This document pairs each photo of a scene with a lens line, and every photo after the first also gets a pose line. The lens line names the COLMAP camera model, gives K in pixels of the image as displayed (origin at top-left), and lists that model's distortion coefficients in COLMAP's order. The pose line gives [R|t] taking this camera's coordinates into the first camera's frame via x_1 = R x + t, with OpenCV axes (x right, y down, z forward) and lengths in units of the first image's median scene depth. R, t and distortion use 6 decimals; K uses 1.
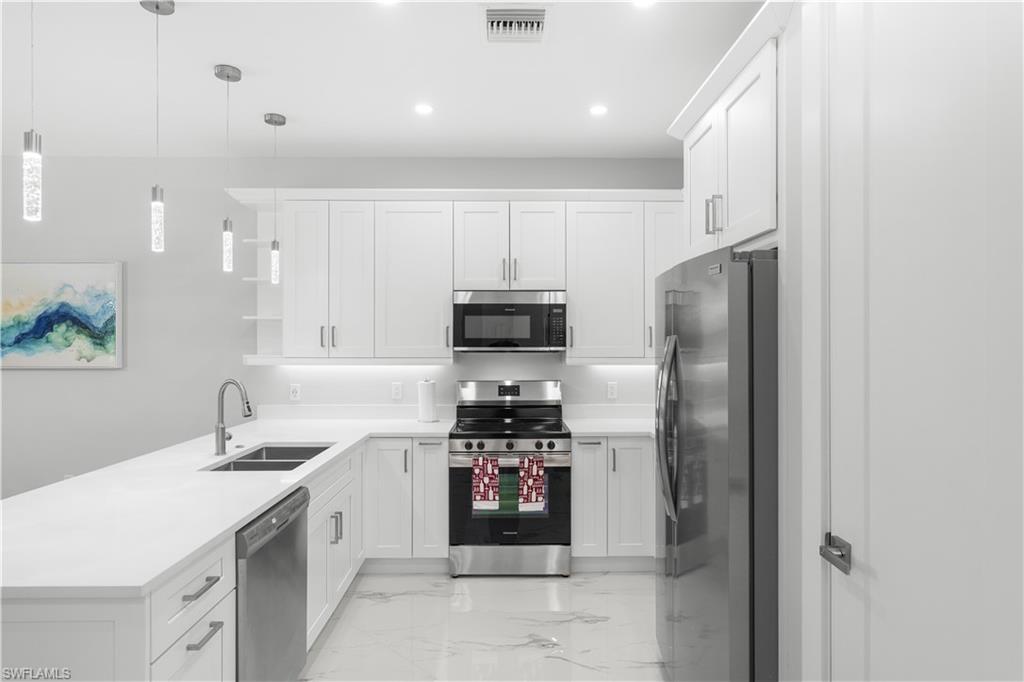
lens RADIAL K [[595.1, 0, 521.3], [0, 595.1, 341.2], [0, 0, 1]] dist [-0.005133, -0.000199]
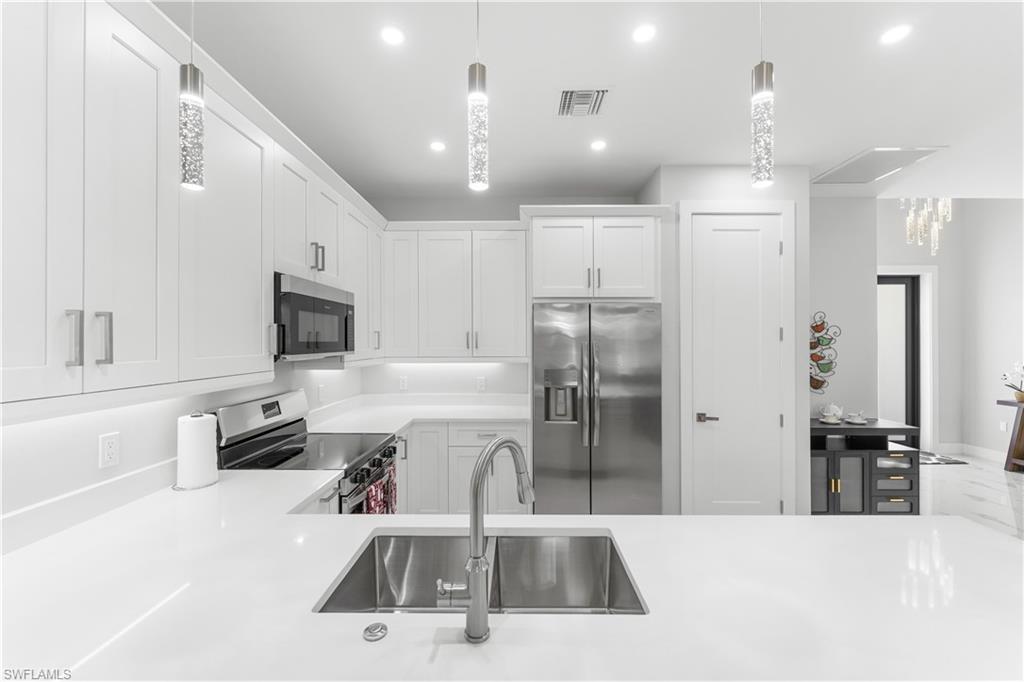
lens RADIAL K [[414.4, 0, 518.1], [0, 414.4, 340.3], [0, 0, 1]] dist [0.002725, -0.000403]
pose [[0.018842, 0.002421, 0.999820, -0.591409], [-0.002009, 0.999995, -0.002383, -0.006009], [-0.999820, -0.001964, 0.018847, 0.725518]]
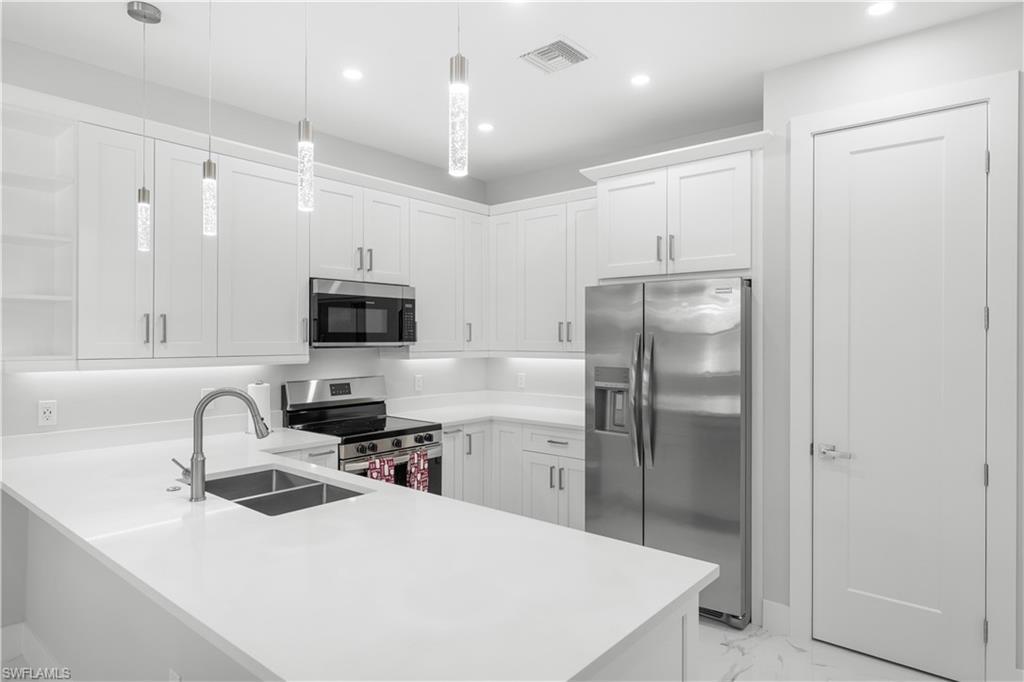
lens RADIAL K [[595.1, 0, 512.8], [0, 595.1, 338.4], [0, 0, 1]] dist [-0.005133, -0.000199]
pose [[0.652782, 0.000614, 0.757546, -0.589040], [-0.004384, 0.999986, 0.002967, 0.000292], [-0.757533, -0.005258, 0.652775, 0.209038]]
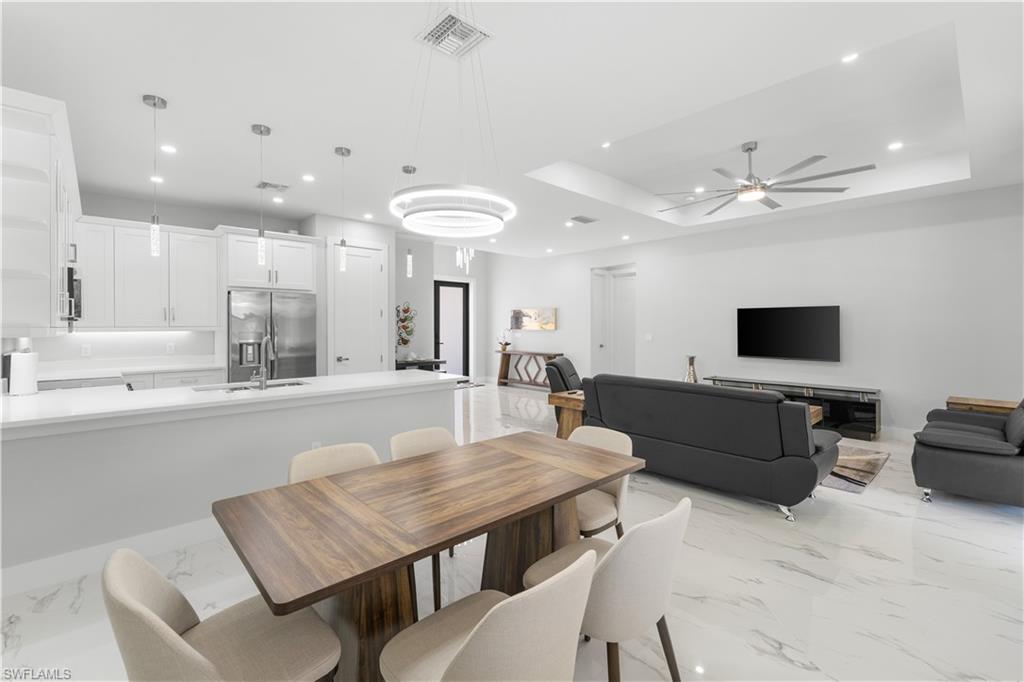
lens RADIAL K [[438.5, 0, 511.6], [0, 438.5, 322.1], [0, 0, 1]] dist [0.003825, 0.000335]
pose [[-0.668253, 0.009221, 0.743877, -1.291373], [0.001669, 0.999939, -0.010896, 0.029754], [-0.743932, -0.006040, -0.668228, 0.951151]]
